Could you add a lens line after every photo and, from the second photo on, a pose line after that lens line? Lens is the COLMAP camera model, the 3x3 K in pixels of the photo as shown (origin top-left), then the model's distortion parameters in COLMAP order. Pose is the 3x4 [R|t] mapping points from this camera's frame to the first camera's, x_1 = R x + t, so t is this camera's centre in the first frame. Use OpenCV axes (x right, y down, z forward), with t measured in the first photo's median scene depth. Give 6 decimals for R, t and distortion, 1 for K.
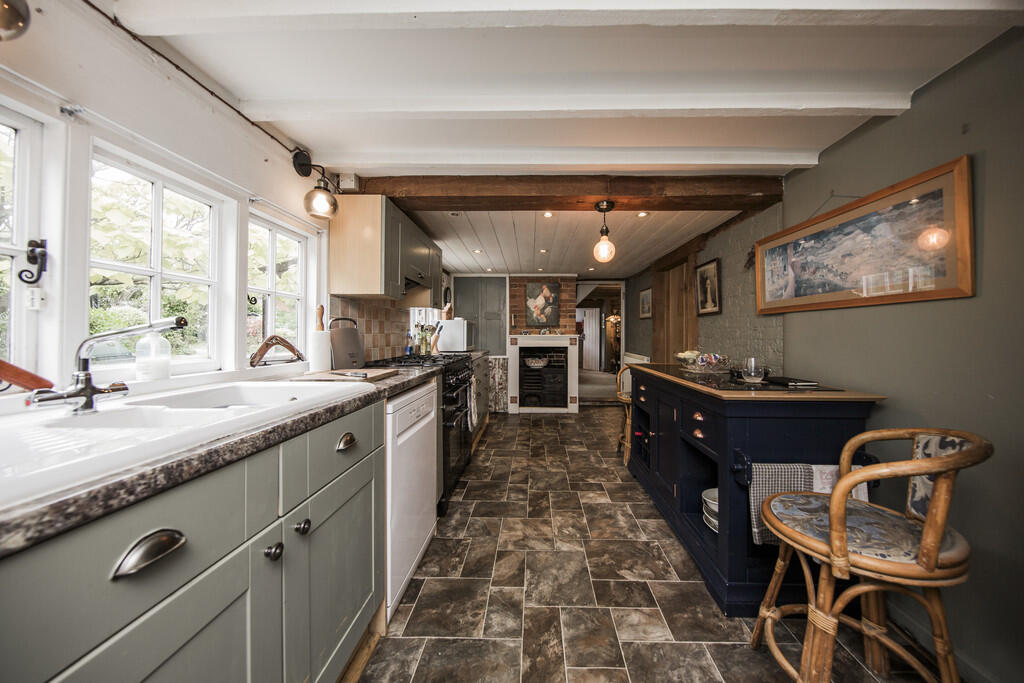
lens RADIAL K [[336.1, 0, 526.6], [0, 336.1, 326.3], [0, 0, 1]] dist [-0.000613, -0.000017]
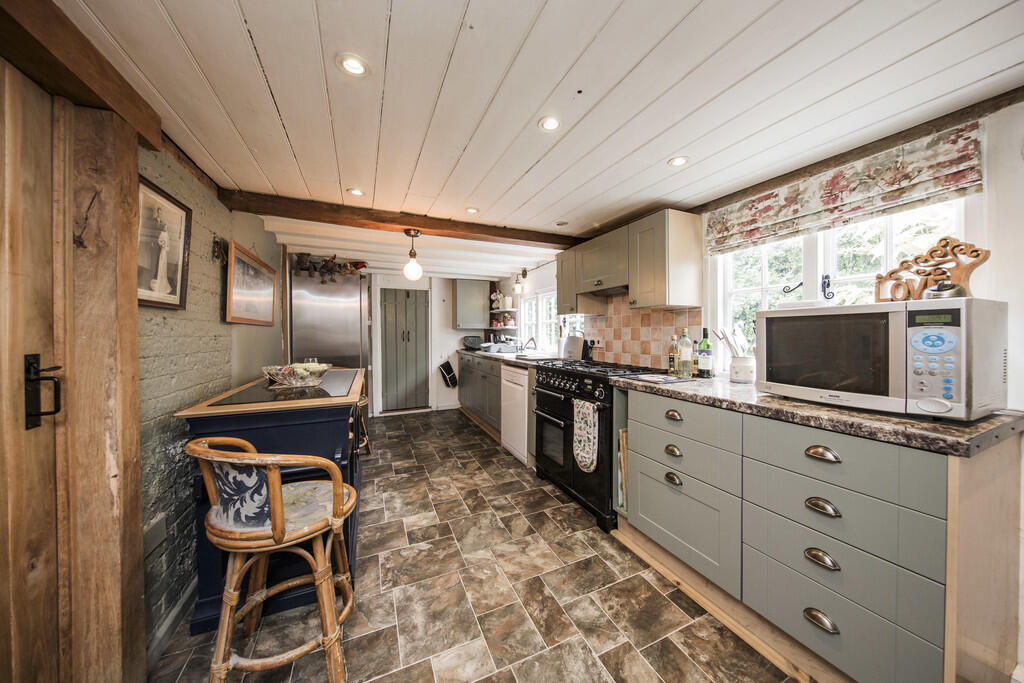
lens RADIAL K [[336.1, 0, 516.4], [0, 336.1, 336.0], [0, 0, 1]] dist [-0.000613, -0.000017]
pose [[-0.904068, 0.011885, -0.427222, 0.460655], [0.015598, 0.999865, -0.005193, 0.005357], [0.427103, -0.011358, -0.904132, 2.036397]]
